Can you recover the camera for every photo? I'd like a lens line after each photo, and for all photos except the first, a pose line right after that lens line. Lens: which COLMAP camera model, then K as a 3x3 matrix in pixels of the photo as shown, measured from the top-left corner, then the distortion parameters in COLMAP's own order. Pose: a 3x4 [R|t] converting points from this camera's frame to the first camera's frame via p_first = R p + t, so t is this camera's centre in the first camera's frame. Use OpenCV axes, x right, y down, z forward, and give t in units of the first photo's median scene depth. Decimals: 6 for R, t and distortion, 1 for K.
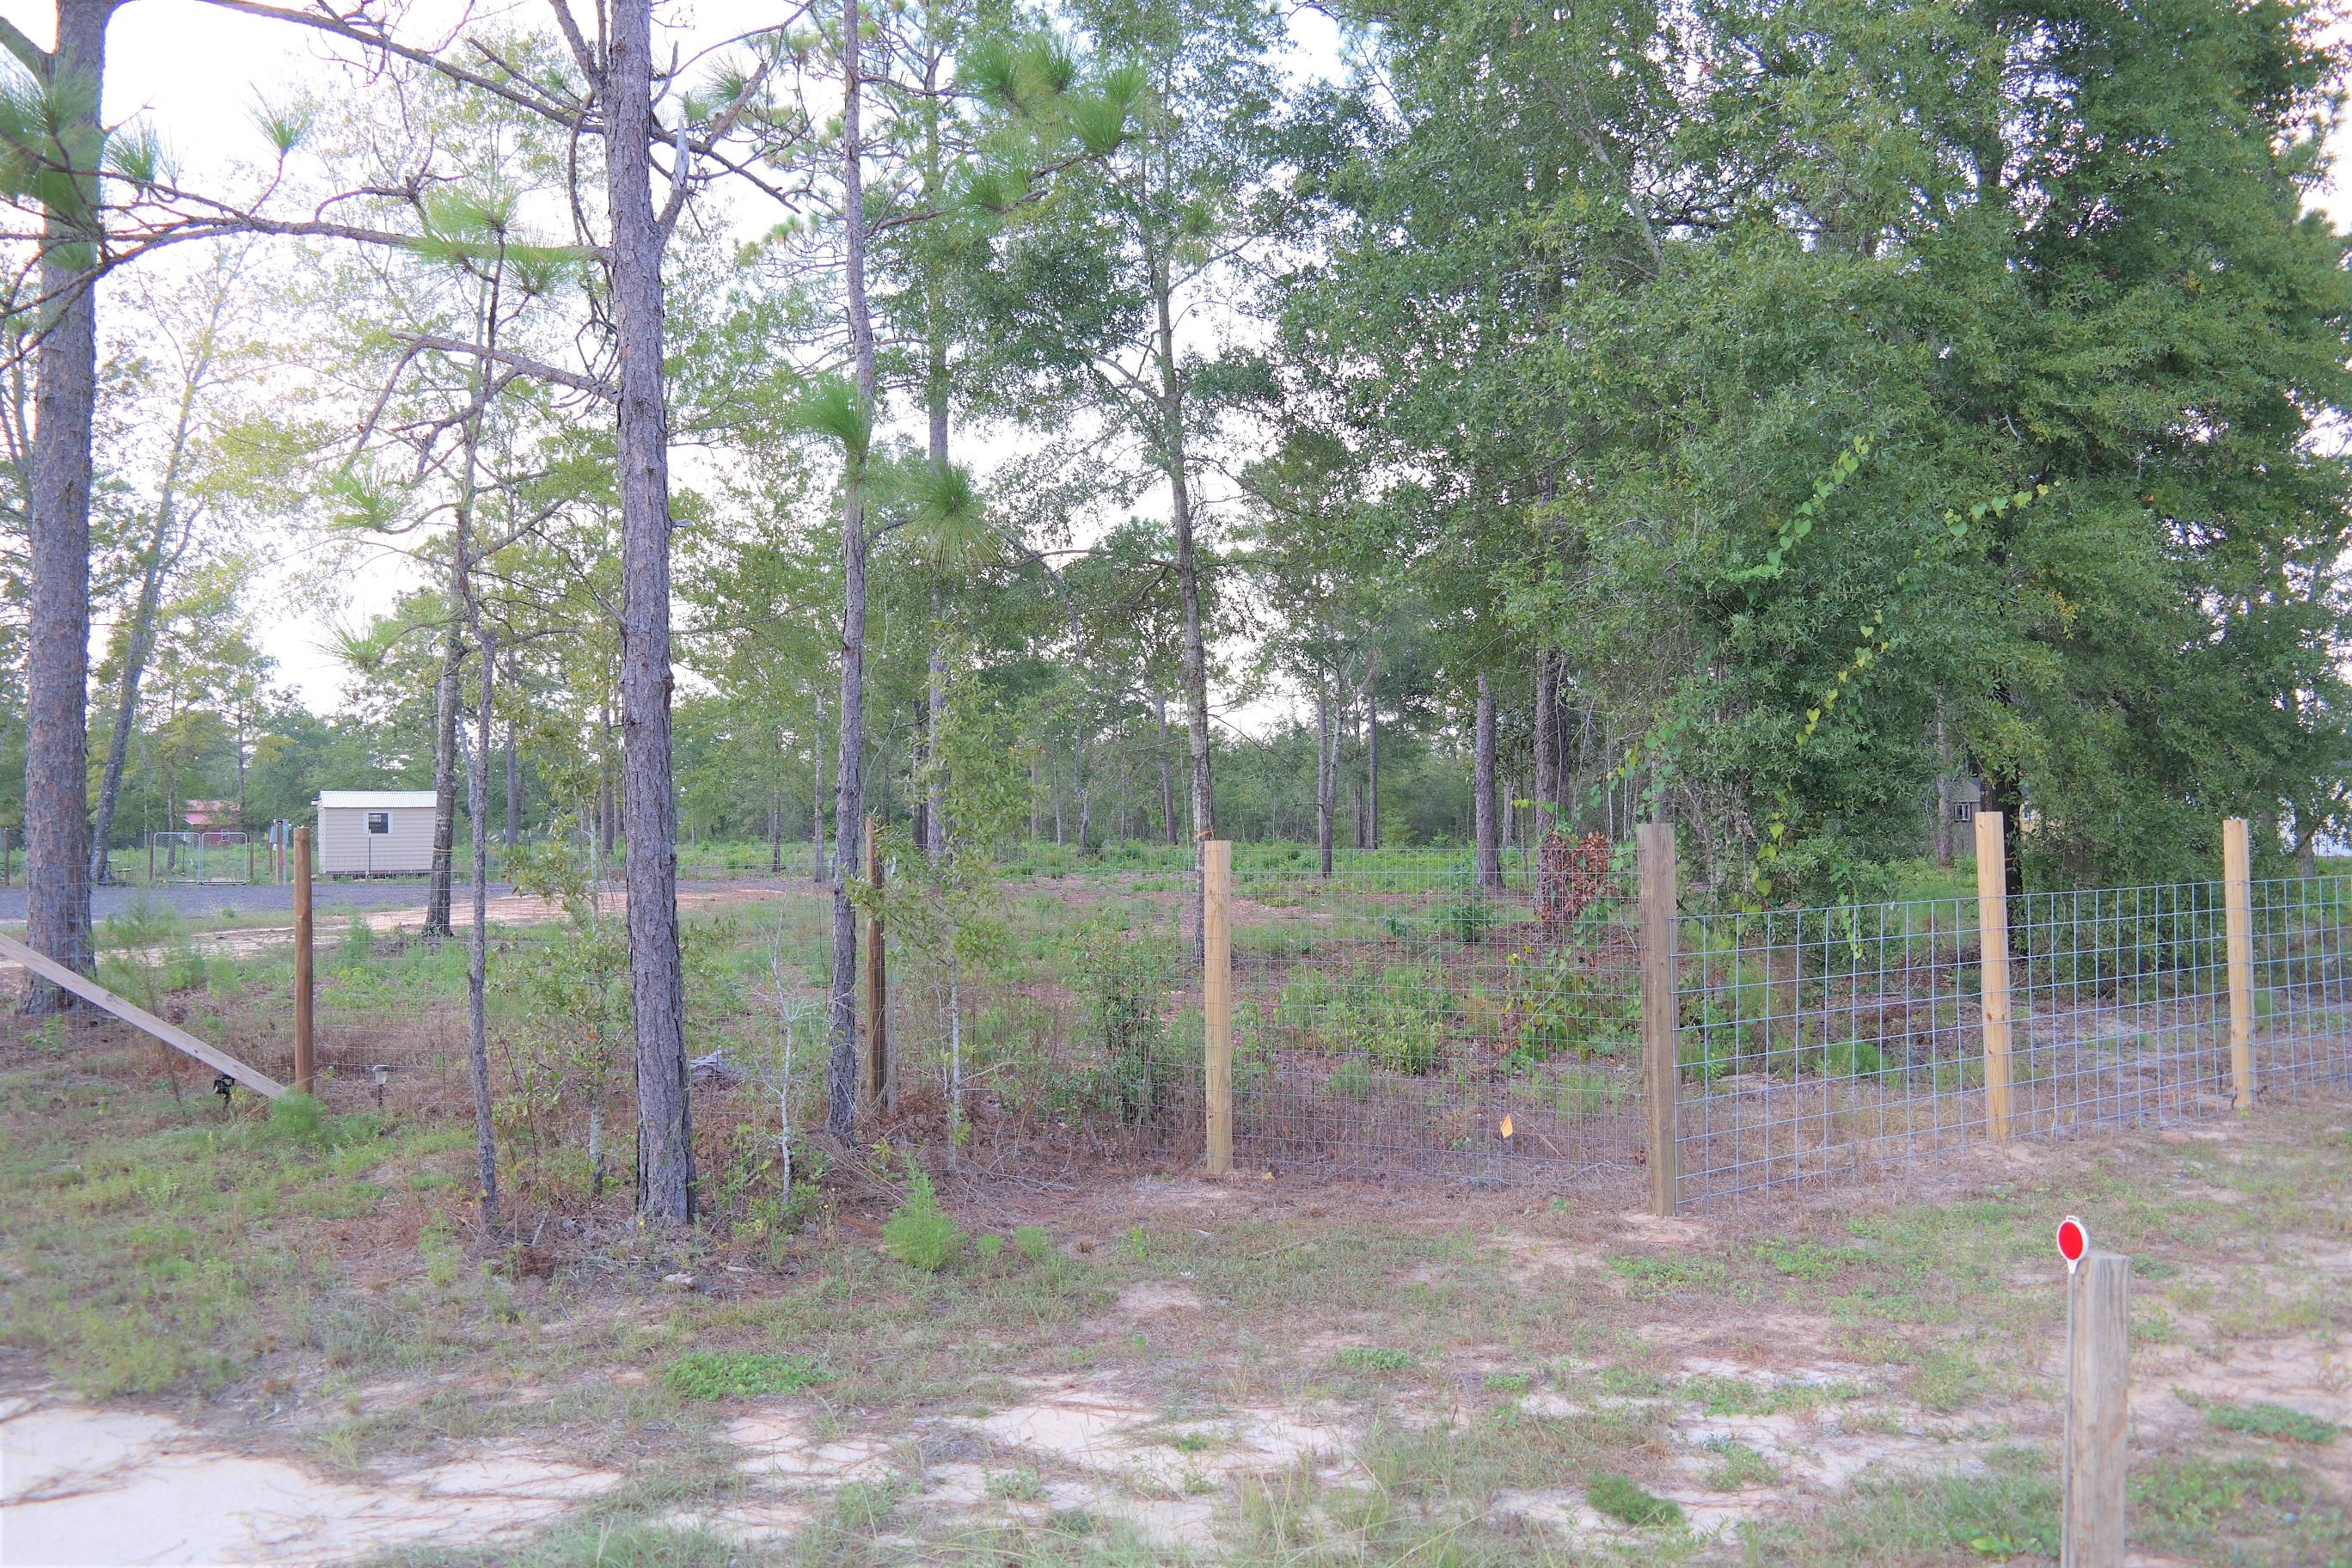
lens RADIAL K [[1854.2, 0, 1185.8], [0, 1854.2, 788.0], [0, 0, 1]] dist [0.004568, -0.002623]
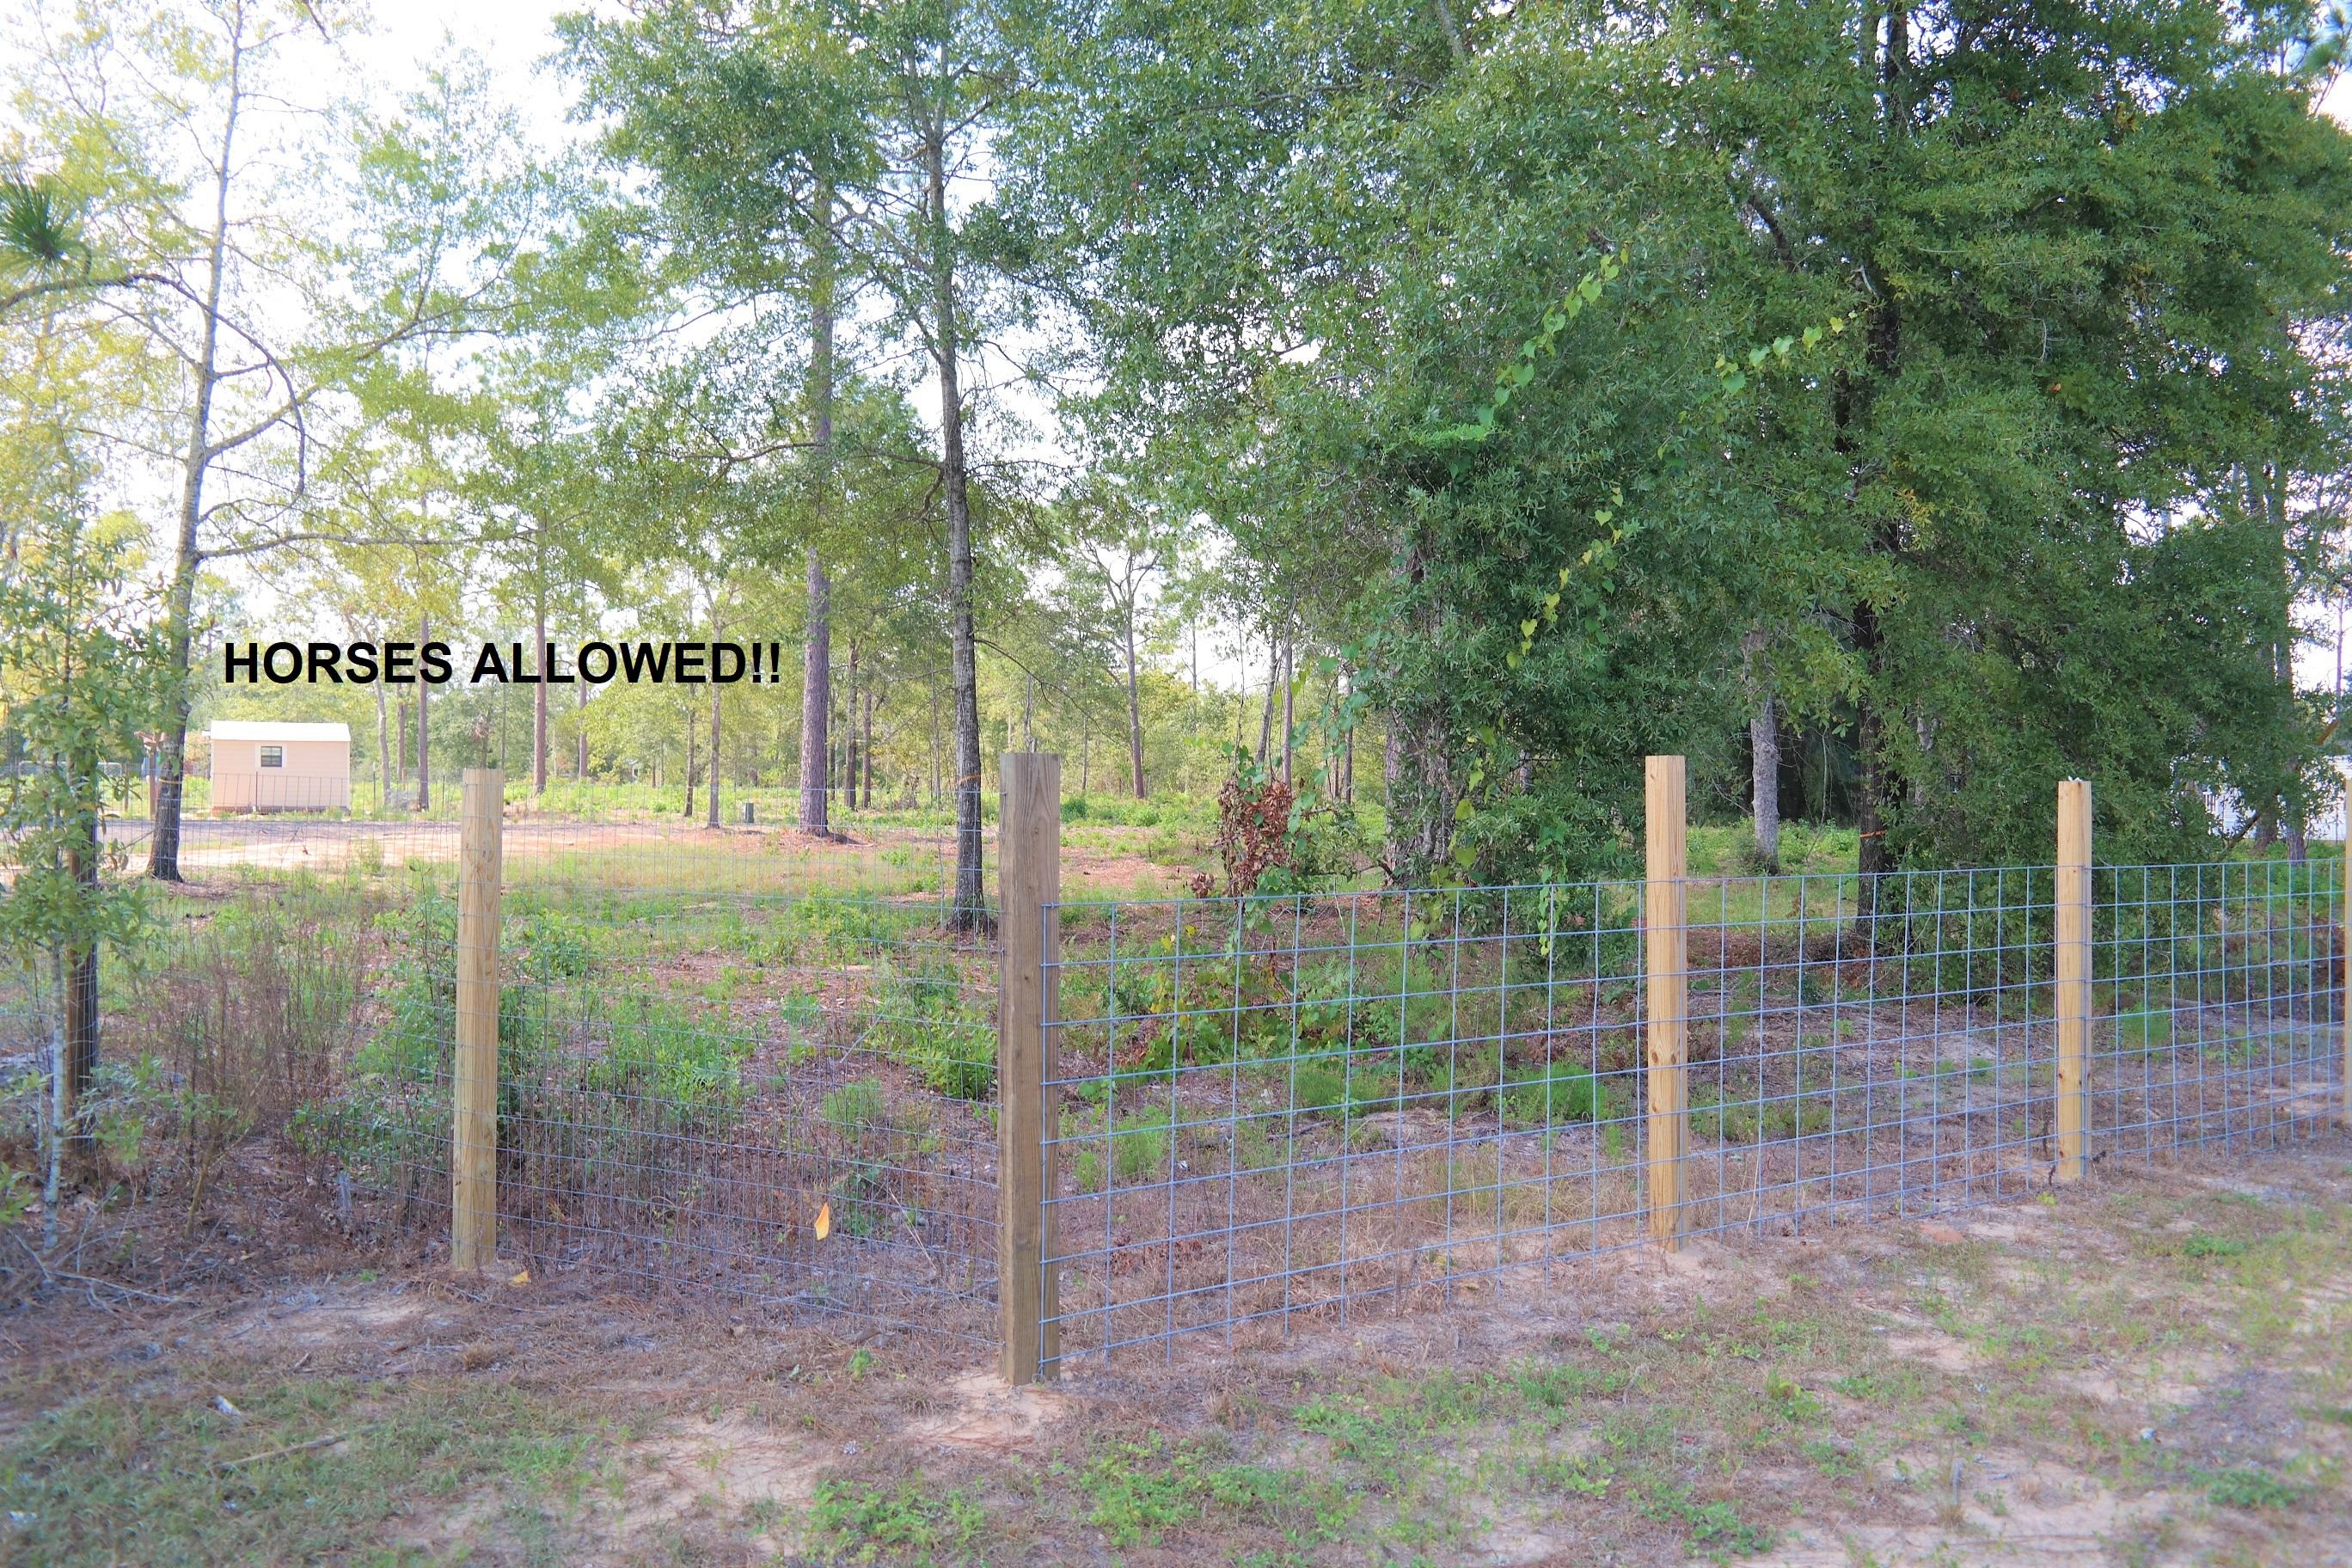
lens RADIAL K [[1854.2, 0, 1185.8], [0, 1854.2, 788.0], [0, 0, 1]] dist [0.004568, -0.002623]
pose [[0.999526, 0.026080, -0.016341, 0.212605], [-0.025722, 0.999432, 0.021782, 0.011925], [0.016900, -0.021351, 0.999629, 0.250647]]
